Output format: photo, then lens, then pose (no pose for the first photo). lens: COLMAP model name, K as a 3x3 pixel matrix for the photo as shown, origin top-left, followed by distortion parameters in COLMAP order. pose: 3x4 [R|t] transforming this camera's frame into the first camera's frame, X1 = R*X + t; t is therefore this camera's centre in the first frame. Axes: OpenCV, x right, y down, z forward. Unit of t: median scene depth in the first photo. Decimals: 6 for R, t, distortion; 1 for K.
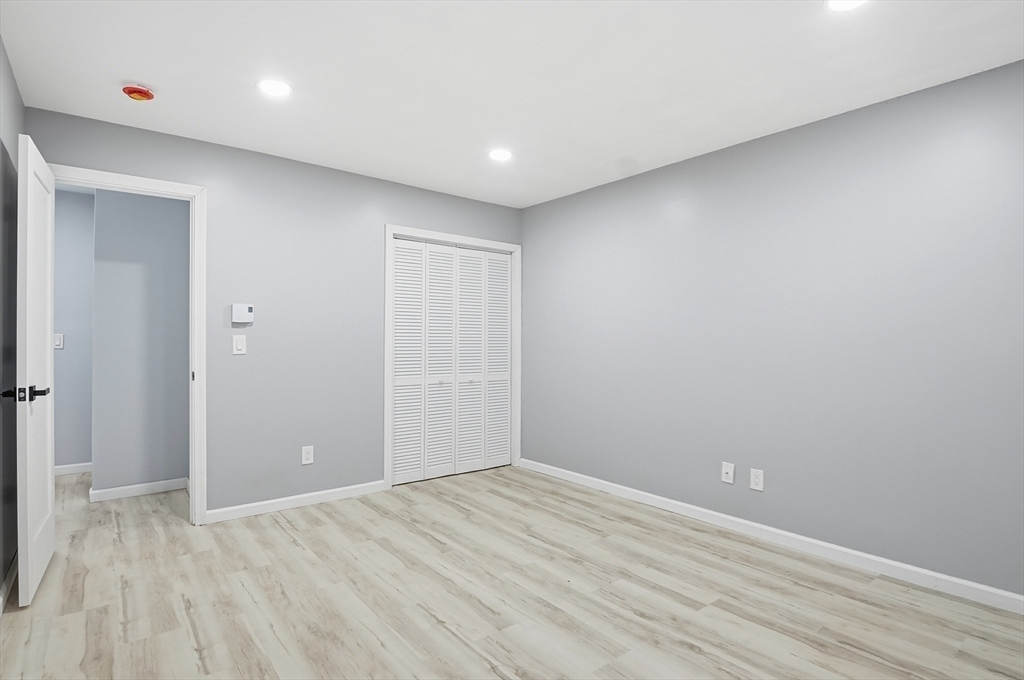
lens RADIAL K [[509.6, 0, 506.4], [0, 509.6, 335.1], [0, 0, 1]] dist [-0.014128, -0.005724]
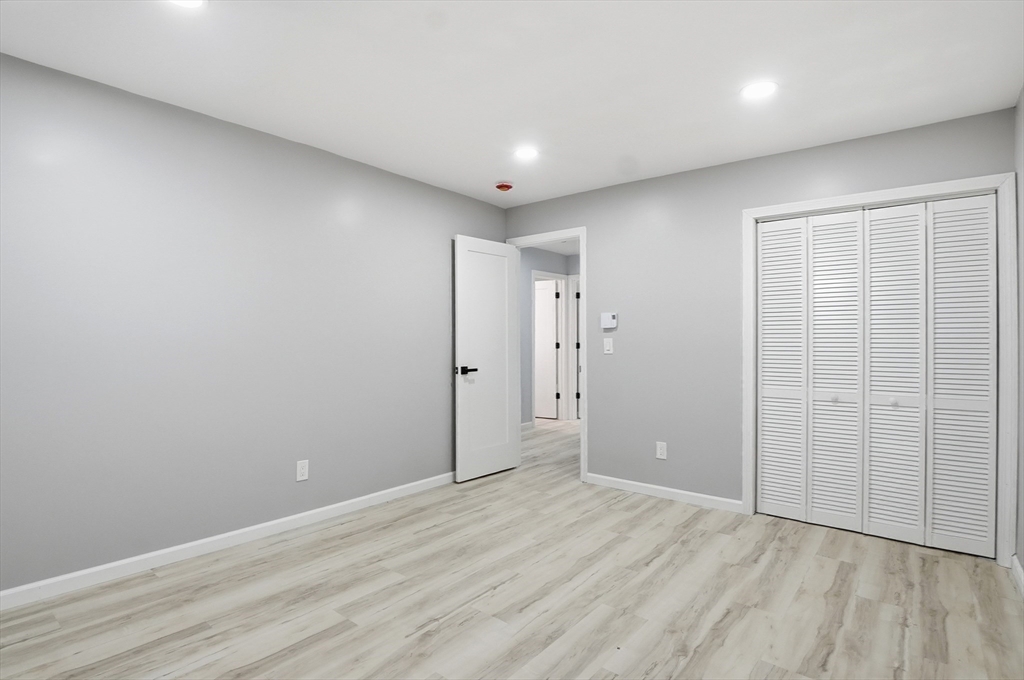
lens RADIAL K [[509.6, 0, 506.4], [0, 509.6, 335.1], [0, 0, 1]] dist [-0.014128, -0.005724]
pose [[0.216284, -0.017004, -0.976182, 0.655770], [0.006416, 0.999851, -0.015995, 0.011290], [0.976309, -0.002804, 0.216361, 0.512504]]
